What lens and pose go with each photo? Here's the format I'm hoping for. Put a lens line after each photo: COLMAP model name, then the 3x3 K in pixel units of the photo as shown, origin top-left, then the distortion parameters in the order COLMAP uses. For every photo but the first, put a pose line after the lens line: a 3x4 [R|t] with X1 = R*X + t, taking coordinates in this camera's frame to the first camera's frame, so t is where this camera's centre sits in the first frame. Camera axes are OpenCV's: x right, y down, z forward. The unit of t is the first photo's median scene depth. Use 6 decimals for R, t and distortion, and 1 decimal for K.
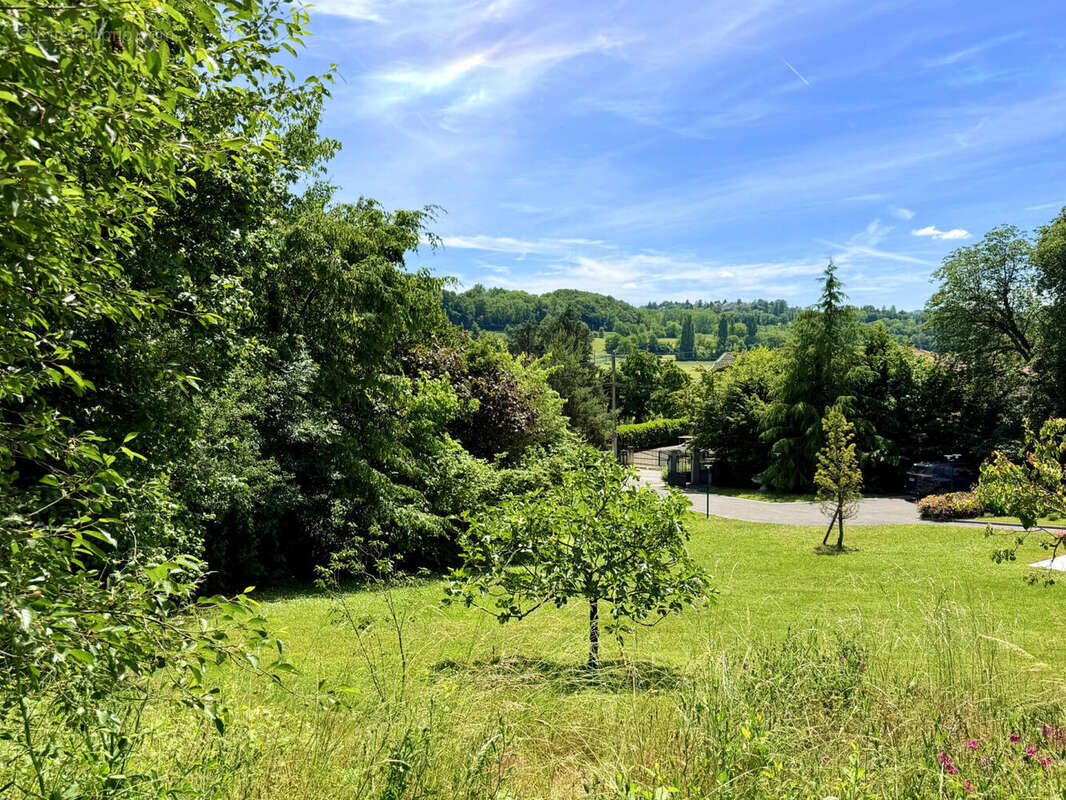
lens RADIAL K [[967.1, 0, 533.0], [0, 967.1, 400.0], [0, 0, 1]] dist [0.161439, -0.322815]
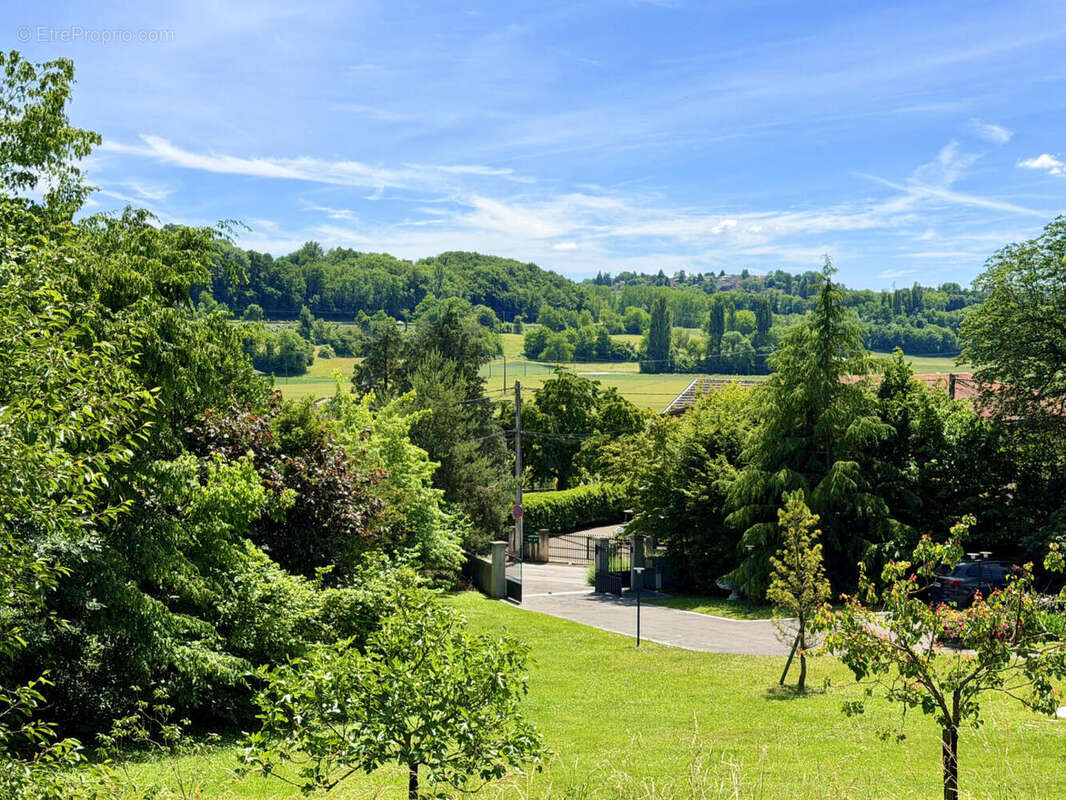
lens RADIAL K [[1629.5, 0, 536.5], [0, 1629.5, 408.8], [0, 0, 1]] dist [0.136034, -0.090688]
pose [[0.996759, 0.002028, 0.080422, 0.021184], [-0.000736, 0.999870, -0.016095, -0.035202], [-0.080444, 0.015984, 0.996631, -0.186354]]
